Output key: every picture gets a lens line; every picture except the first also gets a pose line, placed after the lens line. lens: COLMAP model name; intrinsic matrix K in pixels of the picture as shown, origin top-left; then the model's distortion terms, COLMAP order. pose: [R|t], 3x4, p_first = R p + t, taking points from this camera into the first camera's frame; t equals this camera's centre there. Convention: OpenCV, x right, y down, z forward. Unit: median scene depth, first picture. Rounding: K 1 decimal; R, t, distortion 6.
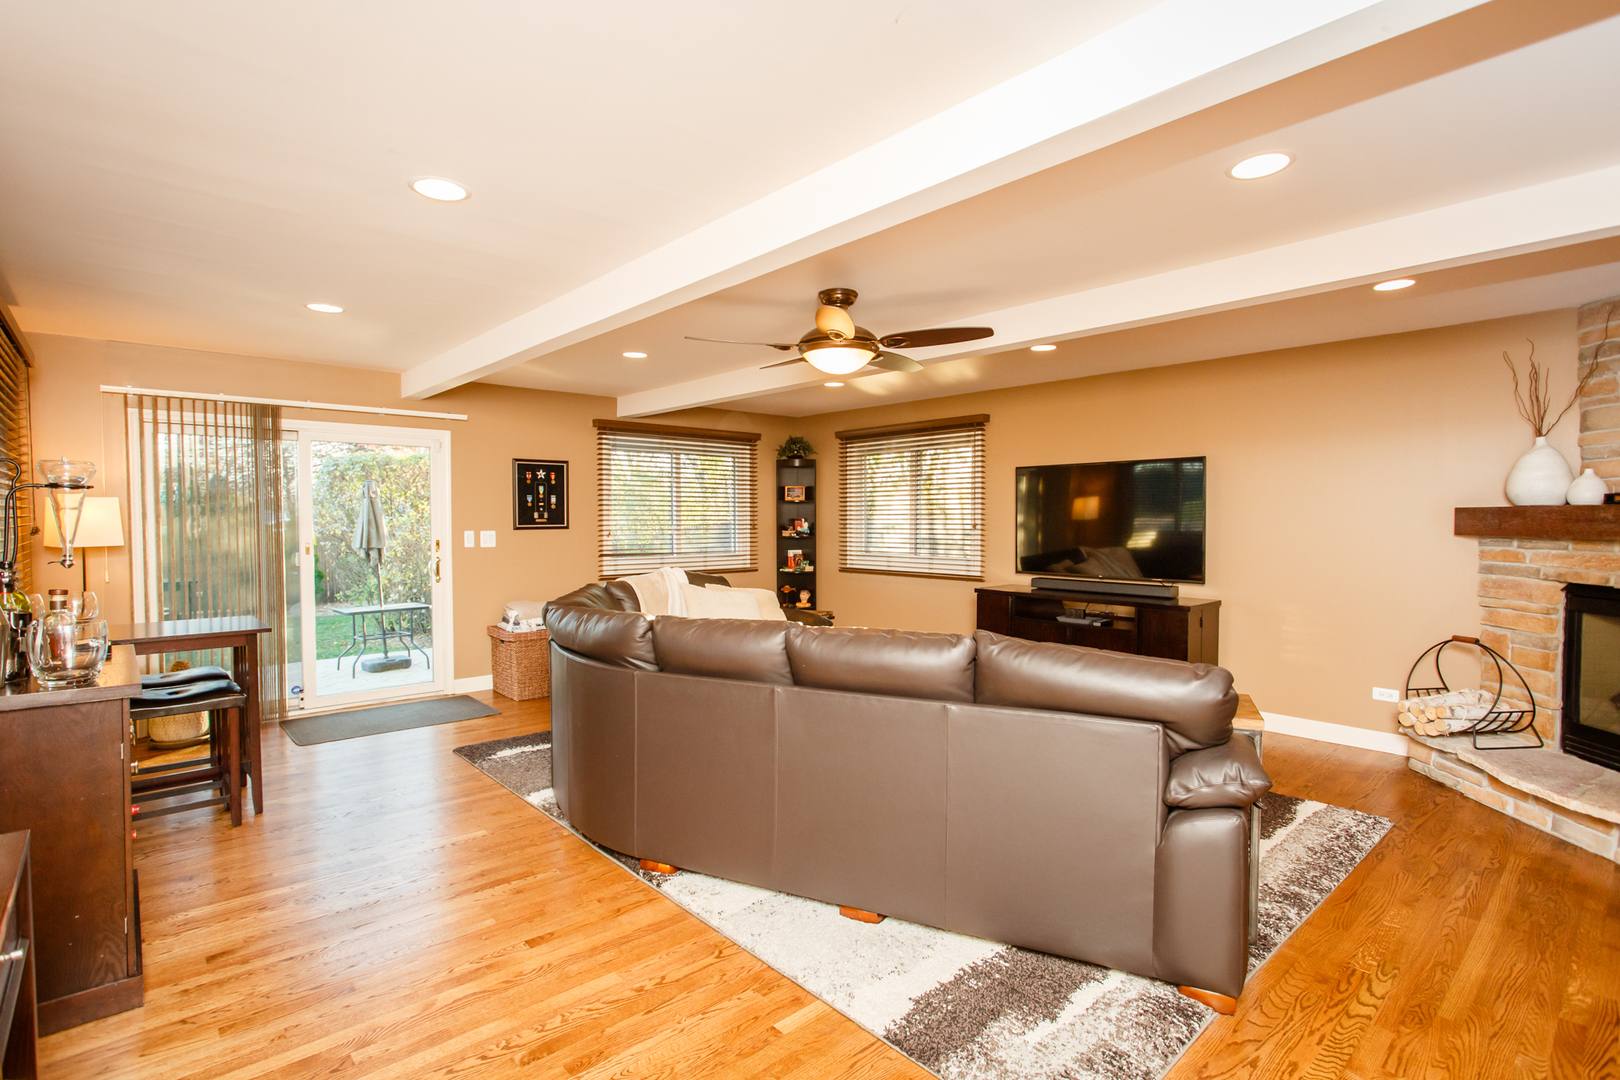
lens RADIAL K [[763.7, 0, 786.9], [0, 763.7, 543.7], [0, 0, 1]] dist [0.004386, 0.000260]
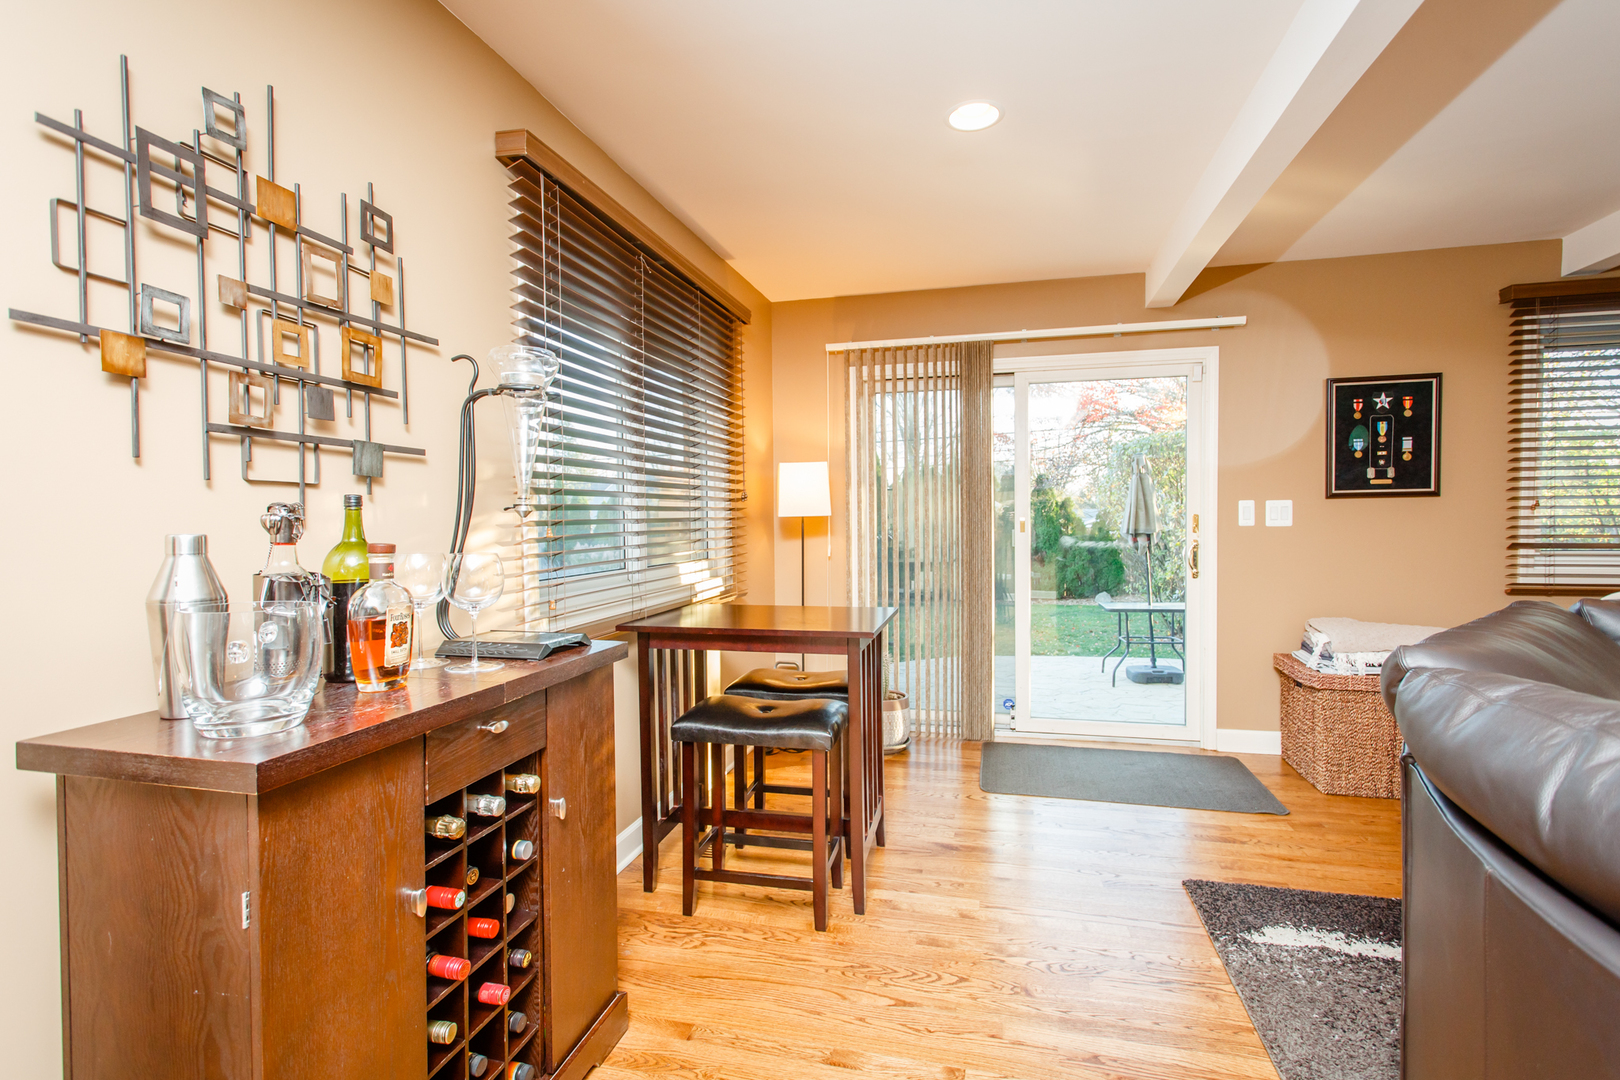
lens RADIAL K [[763.7, 0, 817.6], [0, 763.7, 541.1], [0, 0, 1]] dist [0.004386, 0.000260]
pose [[0.586356, 0.019293, -0.809824, -0.108532], [-0.017648, 0.999783, 0.011040, 0.016525], [0.809861, 0.007818, 0.586570, 0.336744]]
